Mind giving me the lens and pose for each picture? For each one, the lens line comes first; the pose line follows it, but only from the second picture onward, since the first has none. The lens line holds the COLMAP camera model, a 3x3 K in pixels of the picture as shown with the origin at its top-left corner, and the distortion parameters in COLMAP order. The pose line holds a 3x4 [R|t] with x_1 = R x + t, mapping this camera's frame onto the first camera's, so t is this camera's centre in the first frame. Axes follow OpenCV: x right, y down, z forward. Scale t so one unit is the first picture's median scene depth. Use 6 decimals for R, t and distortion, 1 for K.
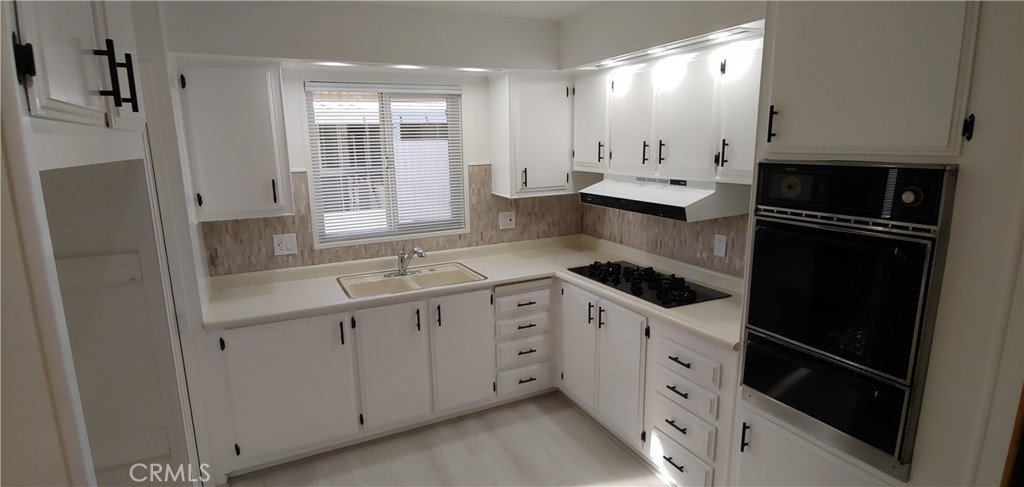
lens RADIAL K [[518.9, 0, 509.1], [0, 518.9, 243.9], [0, 0, 1]] dist [-0.011931, 0.000224]
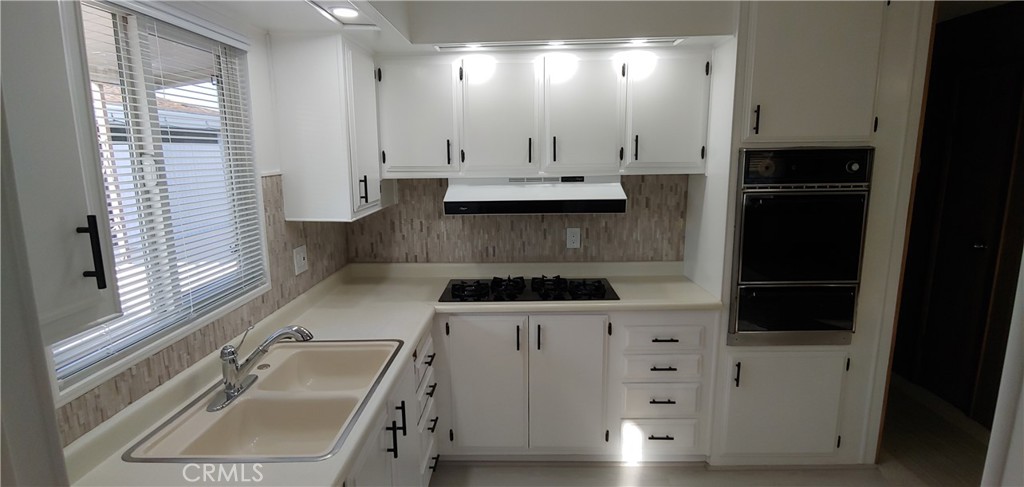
lens RADIAL K [[518.9, 0, 510.5], [0, 518.9, 244.0], [0, 0, 1]] dist [-0.011931, 0.000224]
pose [[0.463513, -0.145423, 0.874075, -0.534078], [0.181800, 0.981063, 0.066816, -0.071929], [-0.867239, 0.127937, 0.481173, 0.542785]]
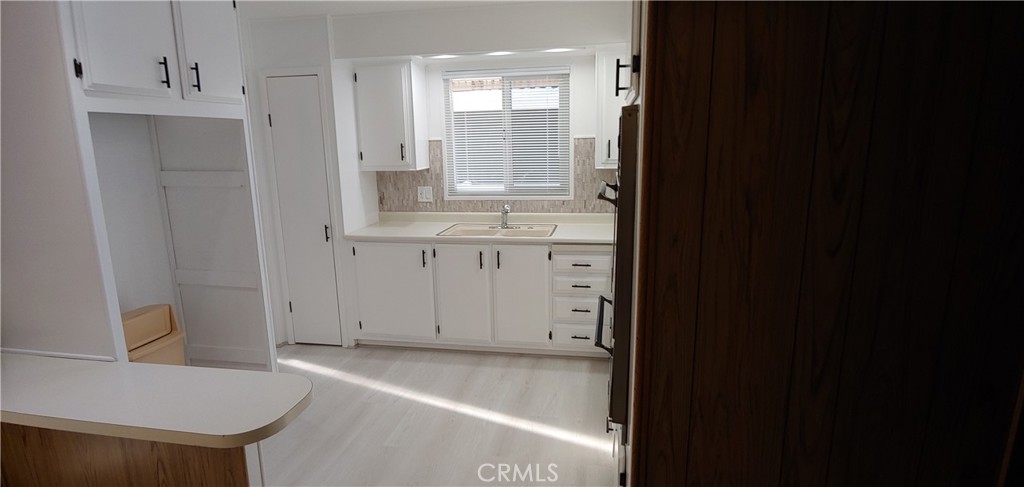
lens RADIAL K [[518.9, 0, 509.8], [0, 518.9, 241.3], [0, 0, 1]] dist [-0.011931, 0.000224]
pose [[0.791520, 0.120314, -0.599183, 0.563678], [-0.114863, 0.992245, 0.047506, 0.033119], [0.600252, 0.031222, 0.799201, 0.051008]]
